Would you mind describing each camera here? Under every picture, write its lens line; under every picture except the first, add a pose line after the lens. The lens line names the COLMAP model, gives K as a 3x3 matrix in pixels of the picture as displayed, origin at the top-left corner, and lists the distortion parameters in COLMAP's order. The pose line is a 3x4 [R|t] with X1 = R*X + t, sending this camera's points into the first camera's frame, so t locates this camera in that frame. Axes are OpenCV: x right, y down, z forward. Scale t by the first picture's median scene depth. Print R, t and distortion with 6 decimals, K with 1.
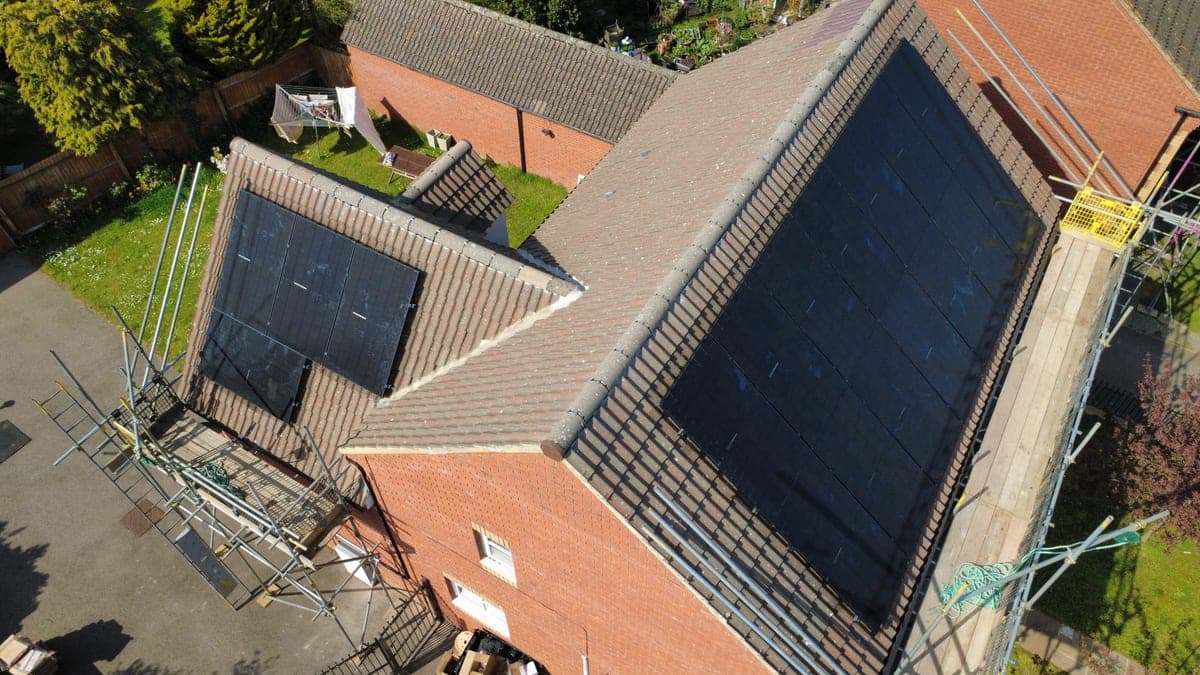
lens RADIAL K [[894.9, 0, 600.0], [0, 894.9, 337.5], [0, 0, 1]] dist [-0.001951, 0.000152]
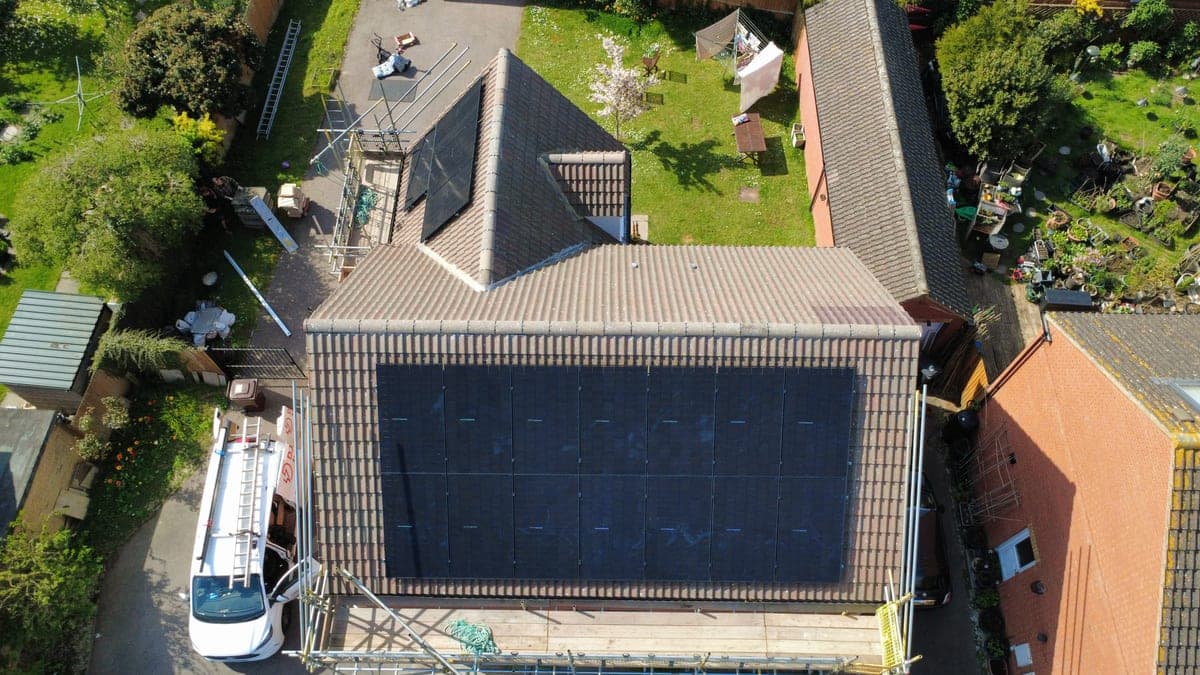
lens RADIAL K [[894.9, 0, 600.0], [0, 894.9, 337.5], [0, 0, 1]] dist [-0.001951, 0.000152]
pose [[0.507358, 0.765360, -0.395994, 0.544926], [-0.676649, 0.638383, 0.366898, -0.510608], [0.533605, 0.081800, 0.841769, -0.070389]]
